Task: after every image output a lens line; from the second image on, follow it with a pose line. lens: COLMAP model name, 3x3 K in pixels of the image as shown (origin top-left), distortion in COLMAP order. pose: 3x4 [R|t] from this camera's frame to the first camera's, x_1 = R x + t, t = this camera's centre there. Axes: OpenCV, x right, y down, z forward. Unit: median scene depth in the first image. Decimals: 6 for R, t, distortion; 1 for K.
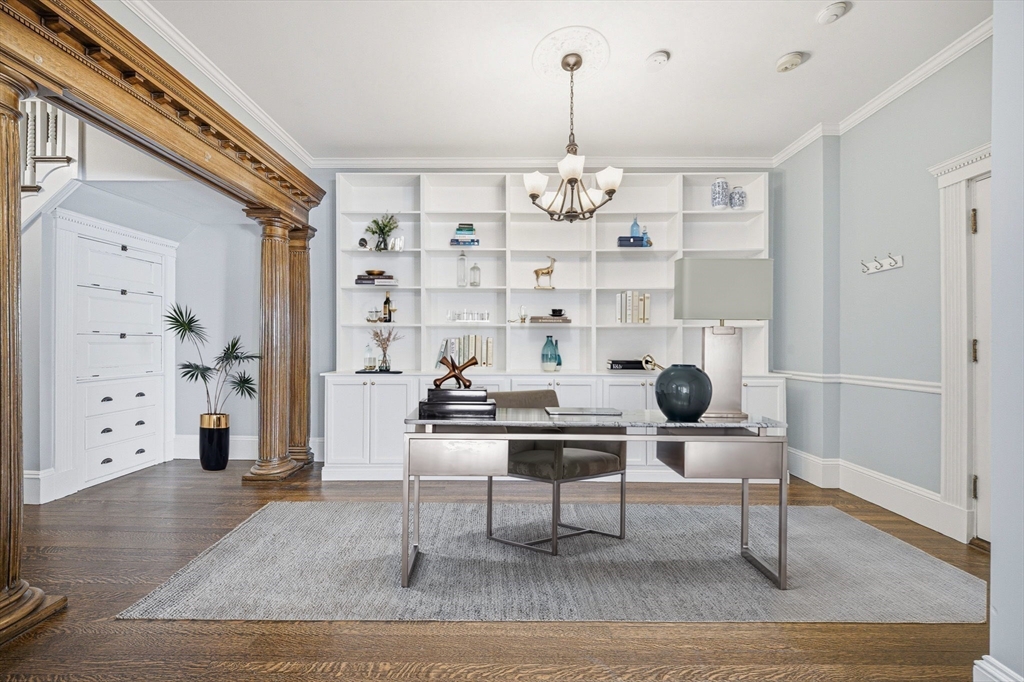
lens RADIAL K [[369.9, 0, 530.3], [0, 369.9, 342.0], [0, 0, 1]] dist [-0.001114, -0.000275]
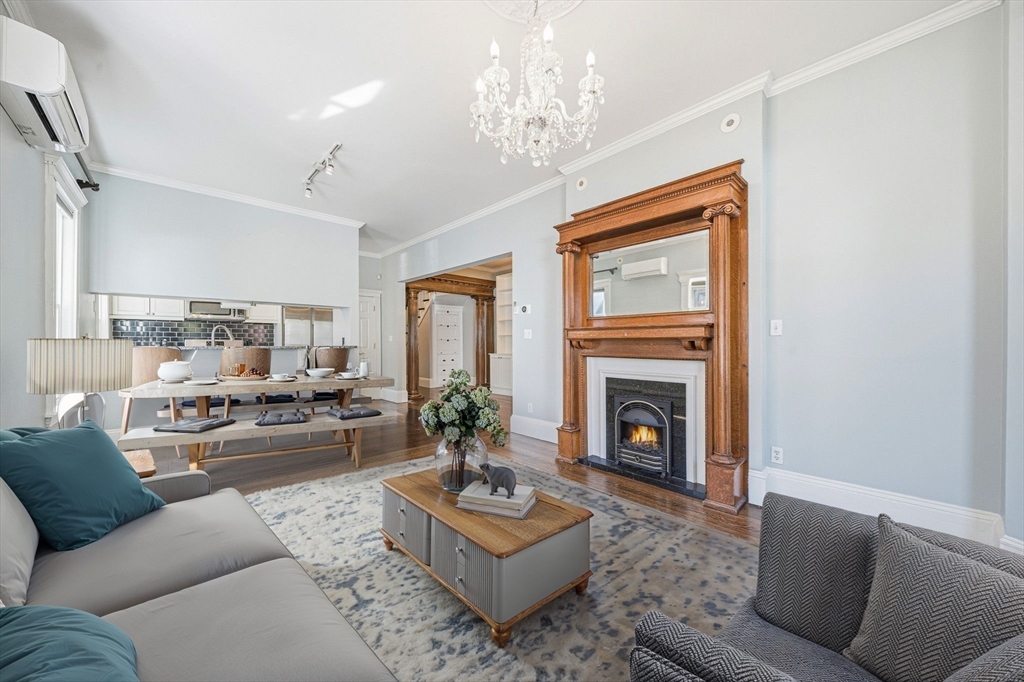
lens RADIAL K [[365.6, 0, 509.1], [0, 365.6, 344.7], [0, 0, 1]] dist [0.018488, -0.000128]
pose [[0.690227, -0.001654, -0.723591, 1.453865], [0.008326, 0.999949, 0.005657, 0.003759], [0.723545, -0.009929, 0.690206, -0.730055]]
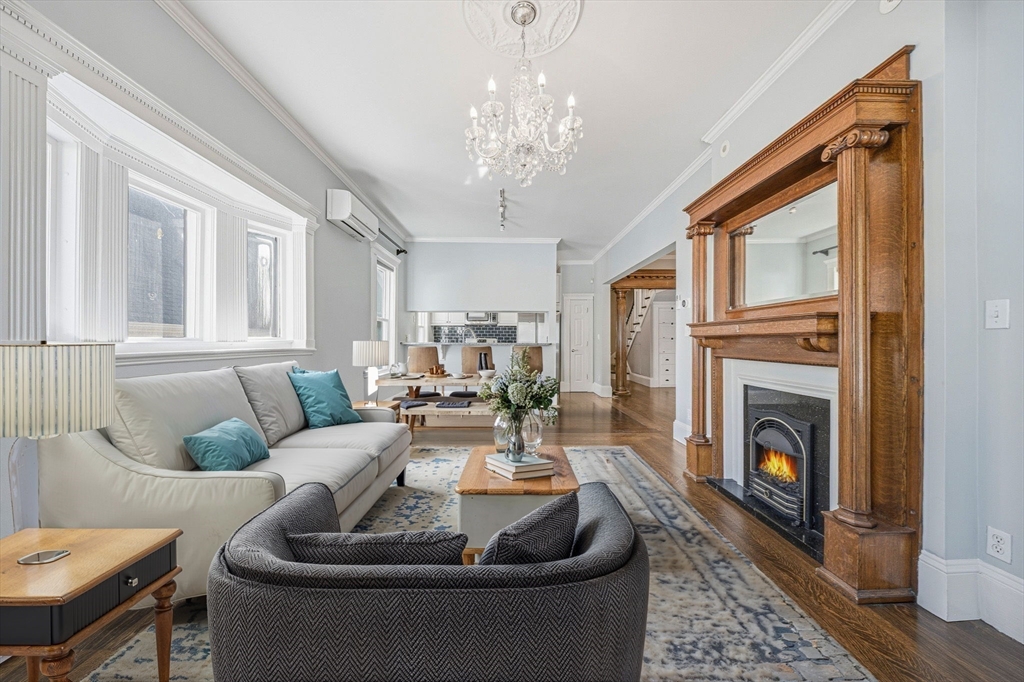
lens RADIAL K [[361.2, 0, 507.3], [0, 361.2, 341.5], [0, 0, 1]] dist [-0.001554, -0.000268]
pose [[0.009661, -0.003411, -0.999948, 1.713864], [0.002672, 0.999991, -0.003385, 0.009307], [0.999950, -0.002639, 0.009670, -0.335399]]
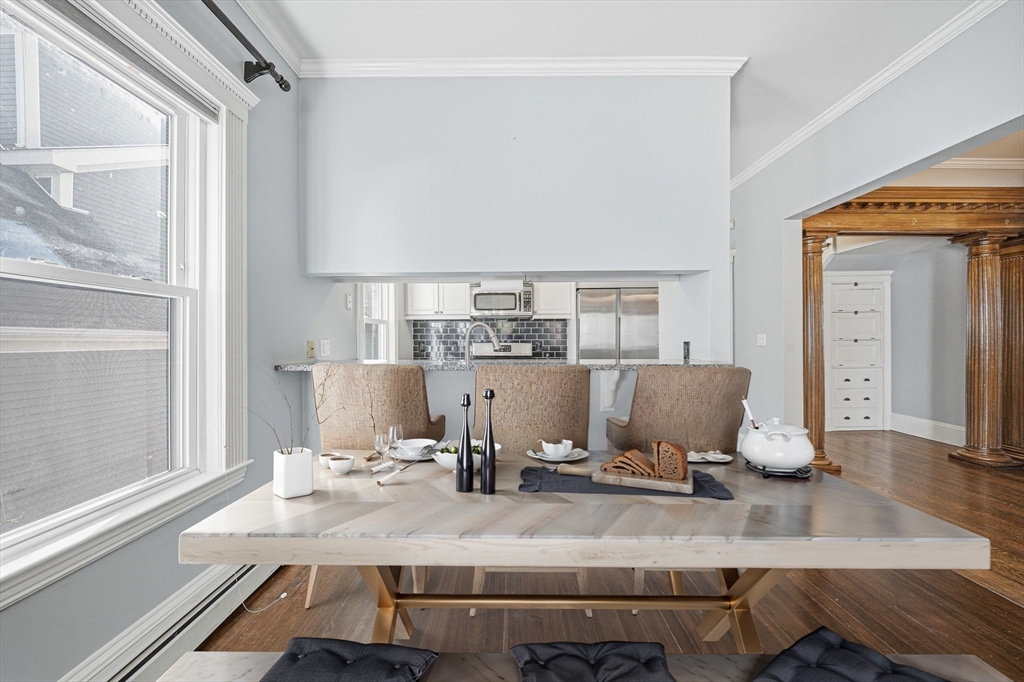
lens RADIAL K [[361.2, 0, 507.3], [0, 361.2, 341.5], [0, 0, 1]] dist [-0.001554, -0.000268]
pose [[-0.006251, 0.001381, -0.999980, 0.441581], [0.010235, 0.999947, 0.001317, -0.031538], [0.999928, -0.010227, -0.006265, -0.475165]]
